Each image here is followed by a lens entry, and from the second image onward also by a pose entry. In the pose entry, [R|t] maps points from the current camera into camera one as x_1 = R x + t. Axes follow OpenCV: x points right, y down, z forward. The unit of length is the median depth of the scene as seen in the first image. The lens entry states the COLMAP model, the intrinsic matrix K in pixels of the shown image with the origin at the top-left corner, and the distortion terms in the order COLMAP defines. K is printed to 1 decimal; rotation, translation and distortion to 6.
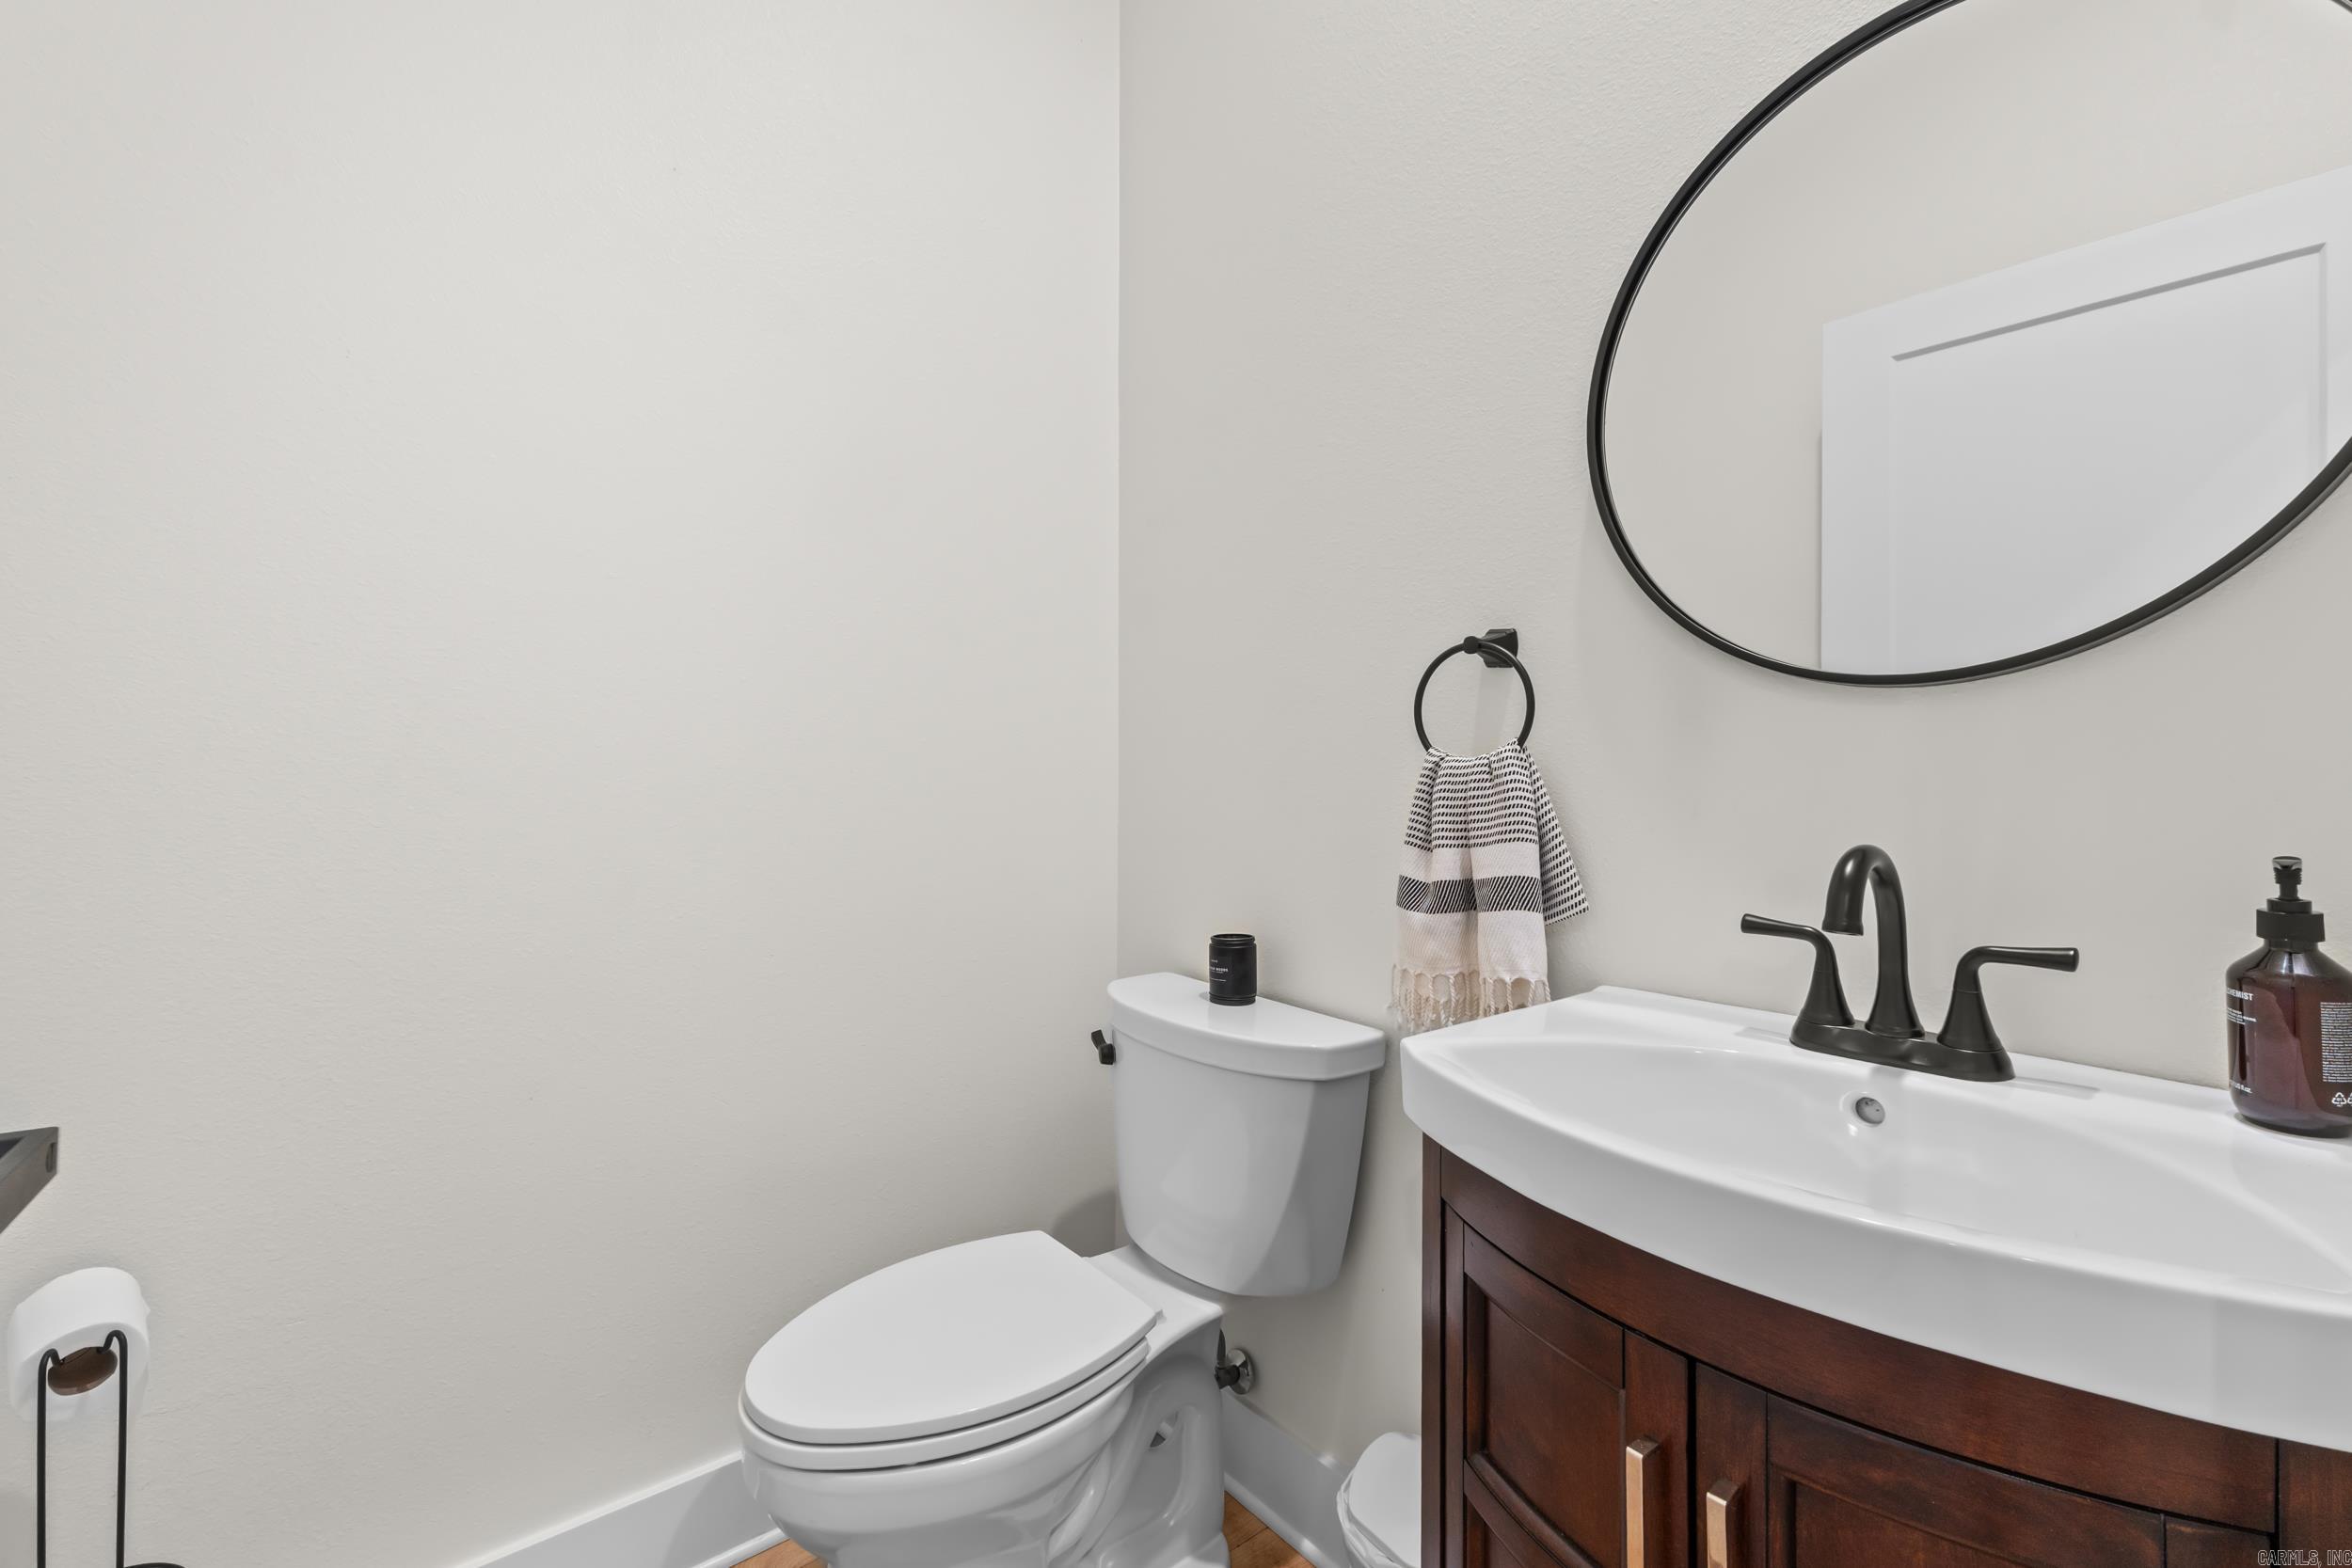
lens RADIAL K [[985.2, 0, 1177.0], [0, 985.2, 781.7], [0, 0, 1]] dist [-0.000261, -0.000428]
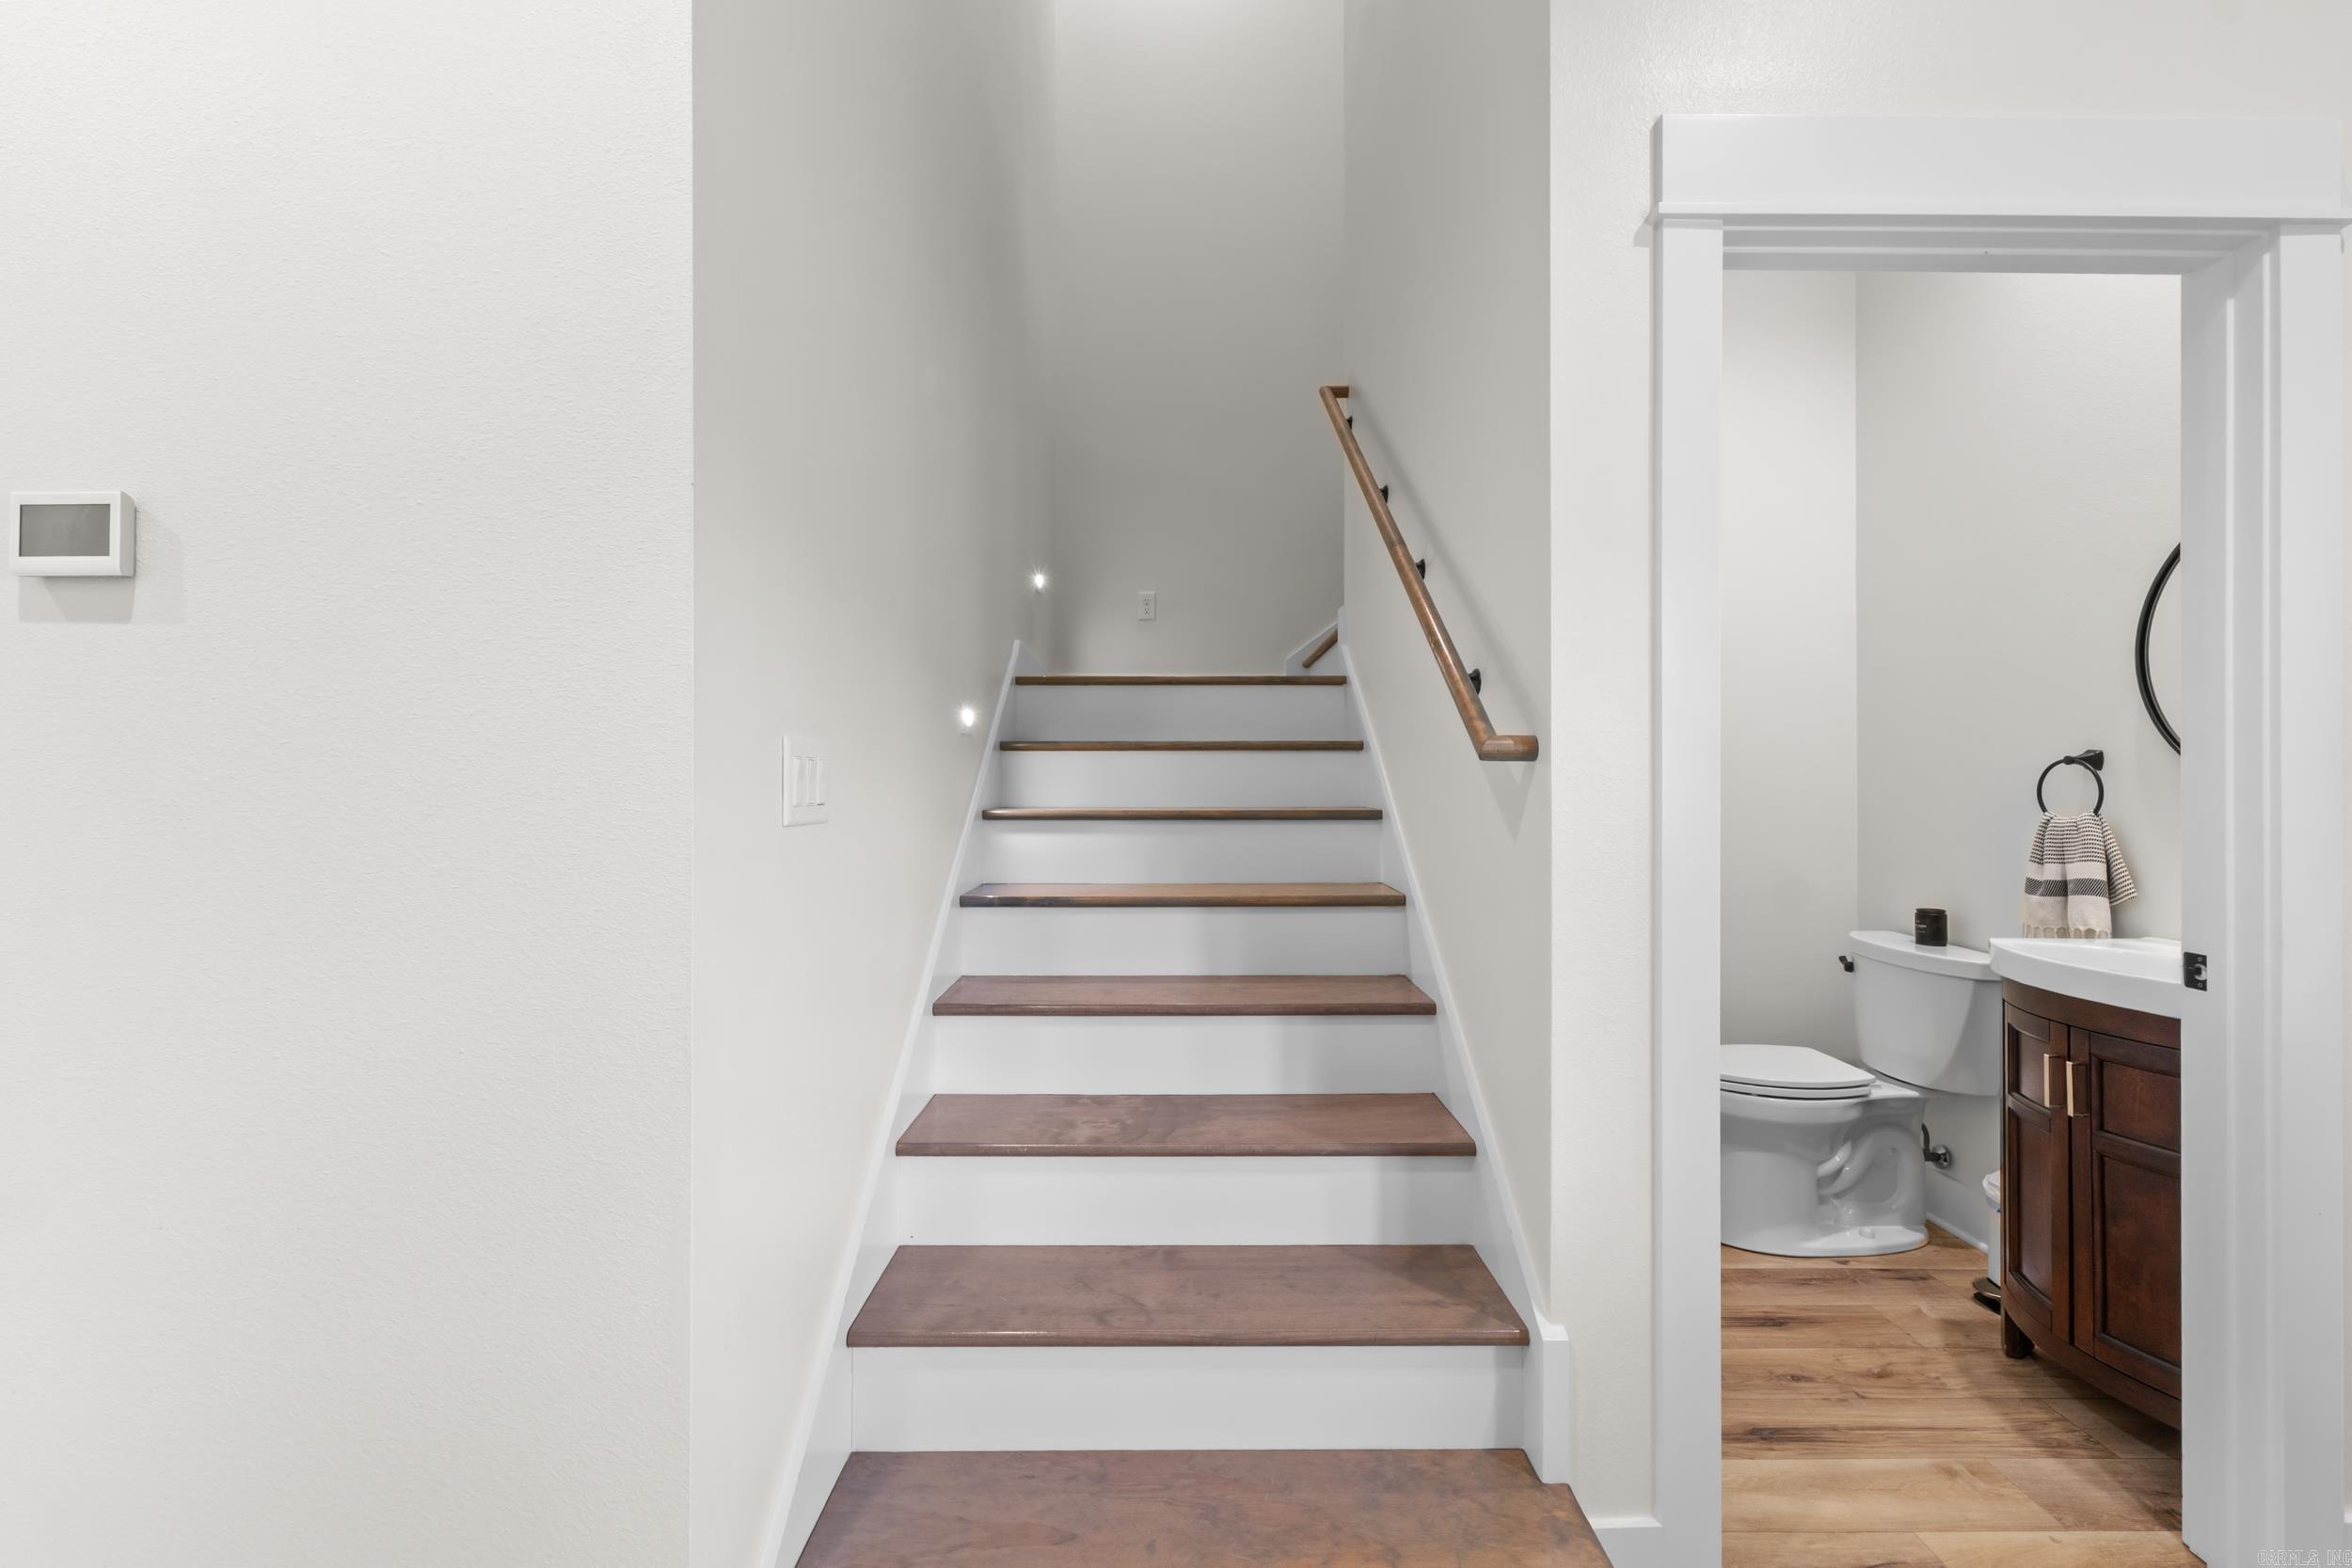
lens RADIAL K [[985.2, 0, 1187.7], [0, 985.2, 784.1], [0, 0, 1]] dist [-0.000261, -0.000428]
pose [[0.782275, -0.007119, -0.622893, 0.148107], [0.002741, 0.999964, -0.007986, -0.081064], [0.622927, 0.004540, 0.782266, -1.620138]]
